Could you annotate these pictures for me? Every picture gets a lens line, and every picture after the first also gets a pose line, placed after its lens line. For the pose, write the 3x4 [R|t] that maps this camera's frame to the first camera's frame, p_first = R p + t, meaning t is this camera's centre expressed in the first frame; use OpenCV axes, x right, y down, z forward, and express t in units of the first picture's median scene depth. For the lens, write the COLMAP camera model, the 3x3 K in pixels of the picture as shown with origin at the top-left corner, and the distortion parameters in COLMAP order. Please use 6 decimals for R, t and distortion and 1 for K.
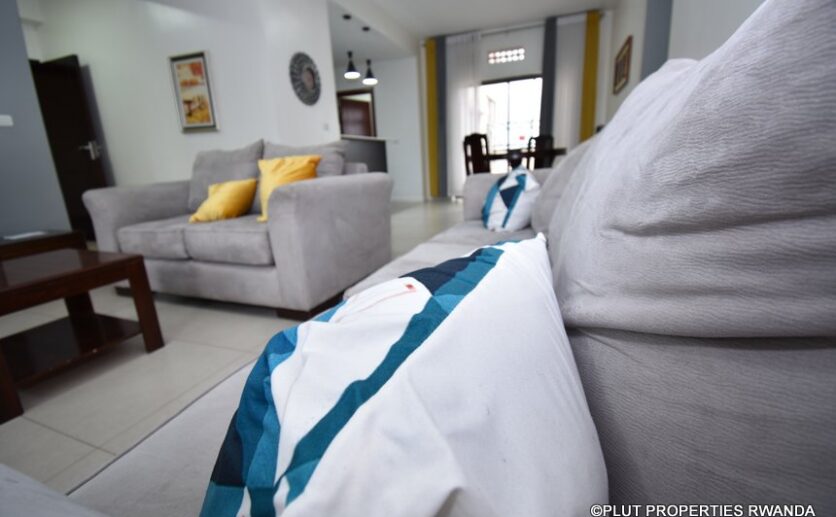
lens RADIAL K [[368.4, 0, 418.0], [0, 368.4, 258.5], [0, 0, 1]] dist [0.002201, -0.015751]
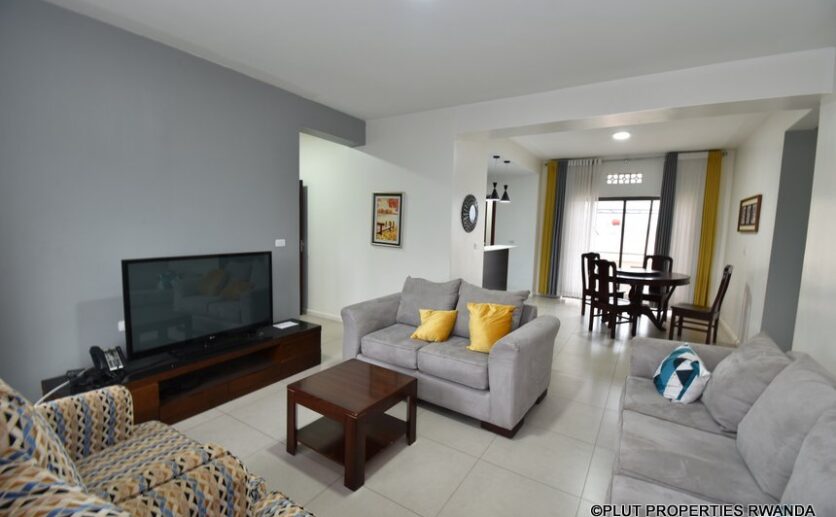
lens RADIAL K [[367.6, 0, 417.4], [0, 367.6, 260.2], [0, 0, 1]] dist [0.011937, -0.019656]
pose [[0.975443, 0.099146, -0.196674, -0.226350], [-0.129232, 0.980725, -0.146554, -0.122204], [0.178353, 0.168372, 0.969454, -0.260655]]
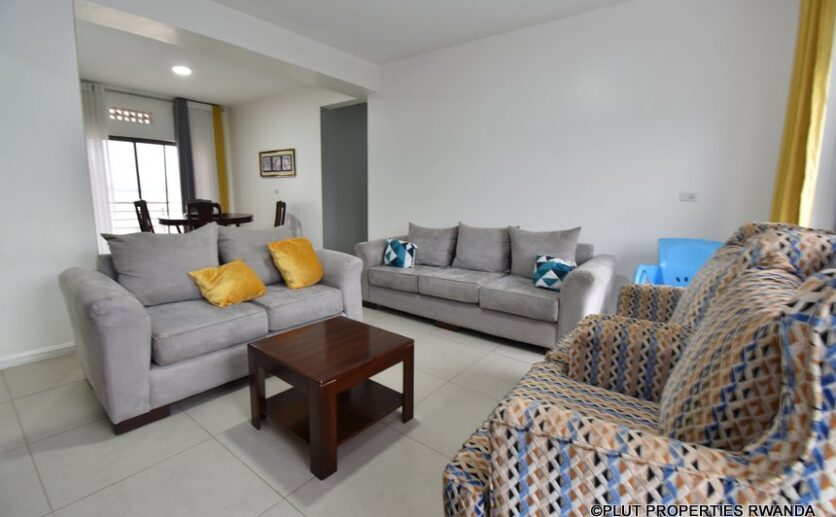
lens RADIAL K [[367.6, 0, 417.4], [0, 367.6, 260.2], [0, 0, 1]] dist [0.011937, -0.019656]
pose [[0.295707, -0.112576, 0.948622, -0.914323], [0.215655, 0.975264, 0.048513, -0.108785], [-0.930618, 0.190230, 0.312669, 0.103578]]
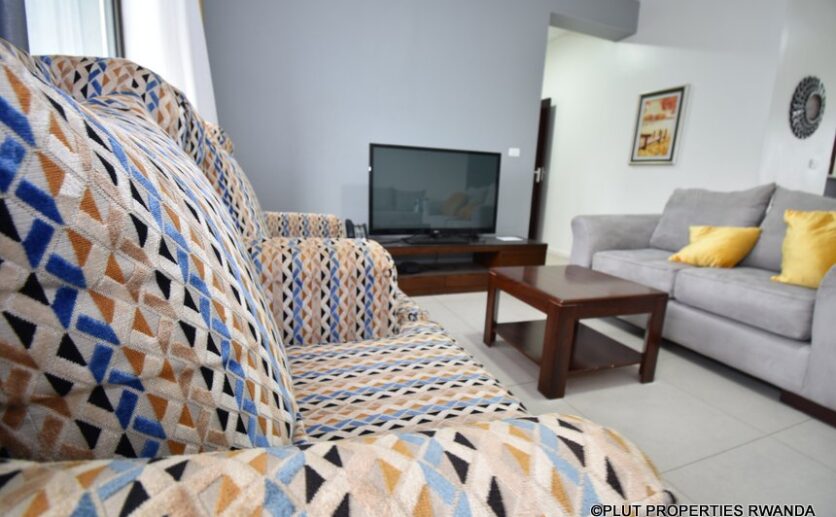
lens RADIAL K [[367.6, 0, 417.4], [0, 367.6, 260.2], [0, 0, 1]] dist [0.011937, -0.019656]
pose [[0.642002, 0.224404, -0.733127, -0.211010], [-0.262201, 0.962815, 0.065100, 0.008741], [0.720475, 0.150433, 0.676968, -0.106966]]
